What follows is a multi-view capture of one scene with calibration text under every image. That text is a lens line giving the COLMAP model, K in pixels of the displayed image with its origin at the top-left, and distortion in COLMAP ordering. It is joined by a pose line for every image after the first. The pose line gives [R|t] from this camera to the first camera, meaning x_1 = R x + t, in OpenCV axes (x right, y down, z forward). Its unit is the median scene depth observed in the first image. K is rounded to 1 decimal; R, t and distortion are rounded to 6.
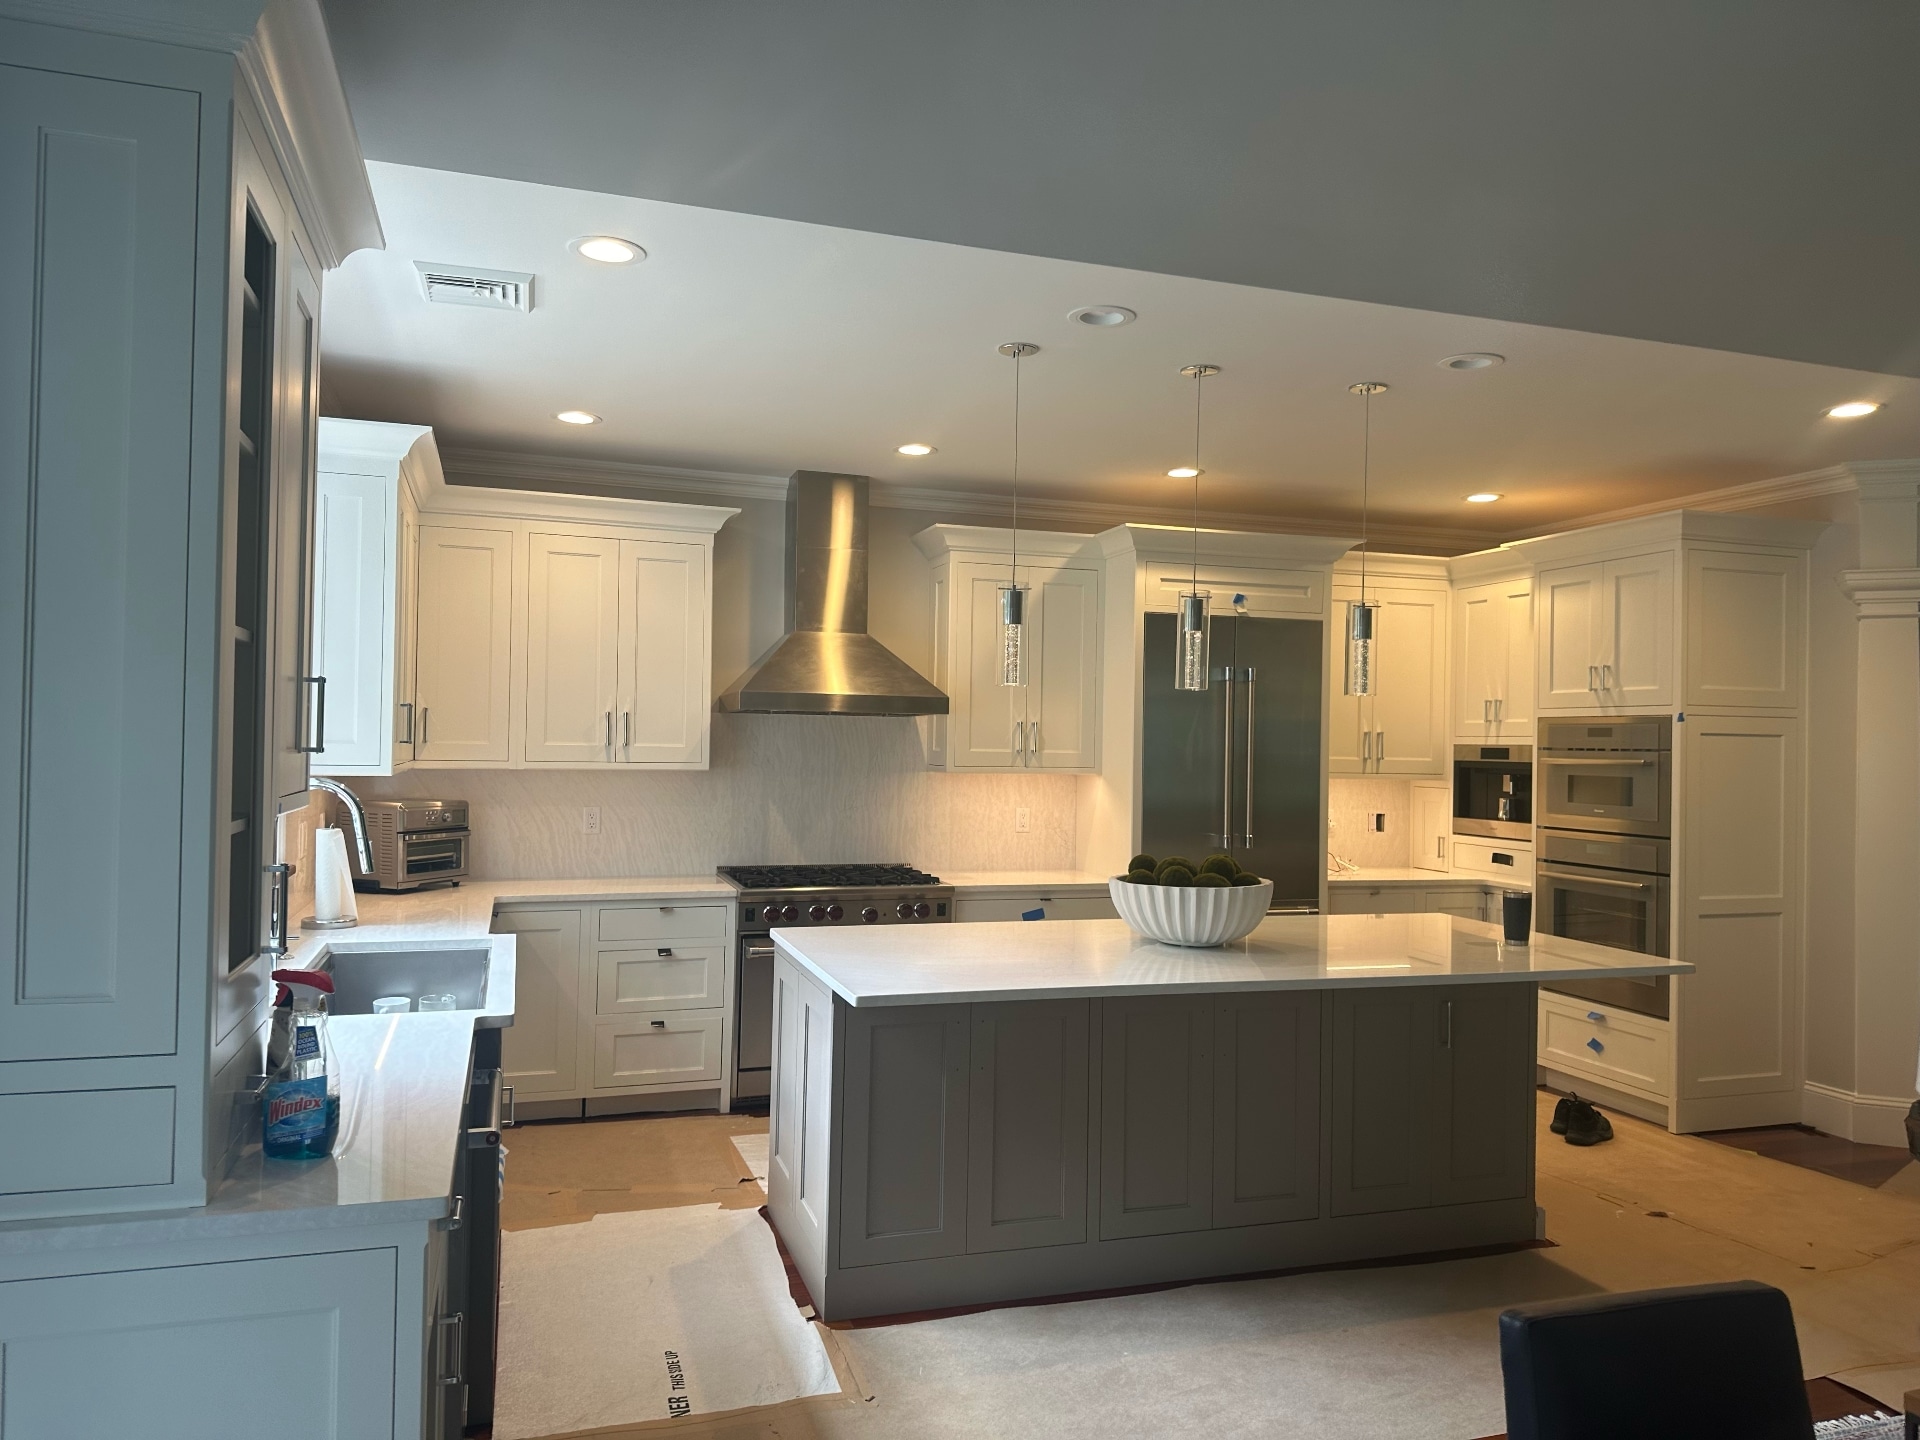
lens RADIAL K [[1338.2, 0, 958.2], [0, 1338.2, 723.6], [0, 0, 1]] dist [0.046452, -0.001237]
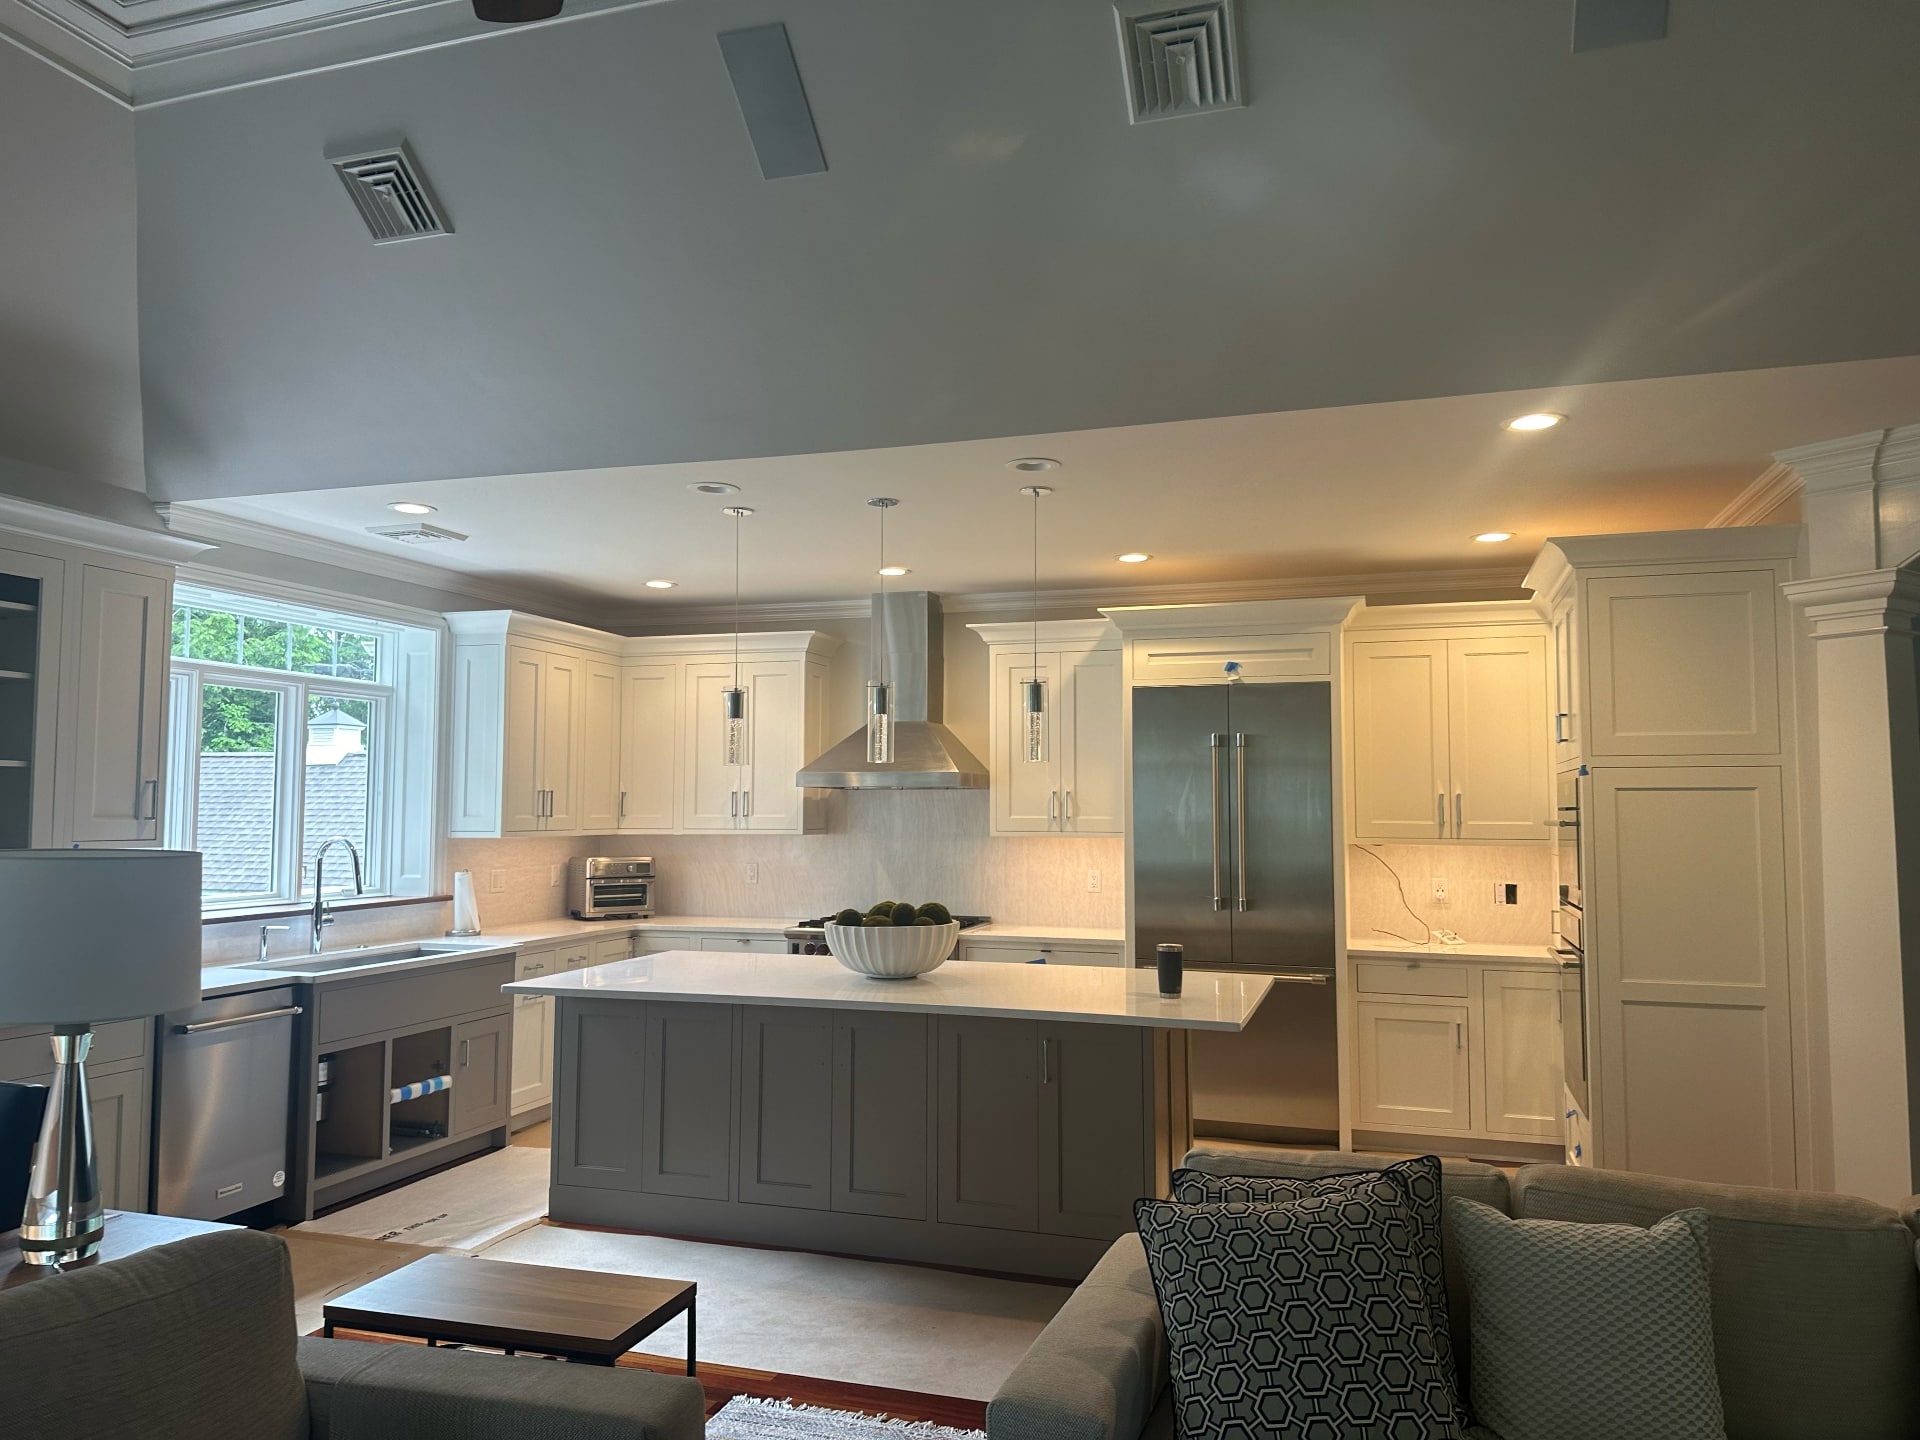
lens RADIAL K [[1338.2, 0, 956.8], [0, 1338.2, 719.7], [0, 0, 1]] dist [0.046452, -0.001237]
pose [[0.803115, -0.055248, -0.593257, 0.659561], [0.019643, 0.997606, -0.066311, 0.011575], [0.595500, 0.041602, 0.802278, 0.053366]]
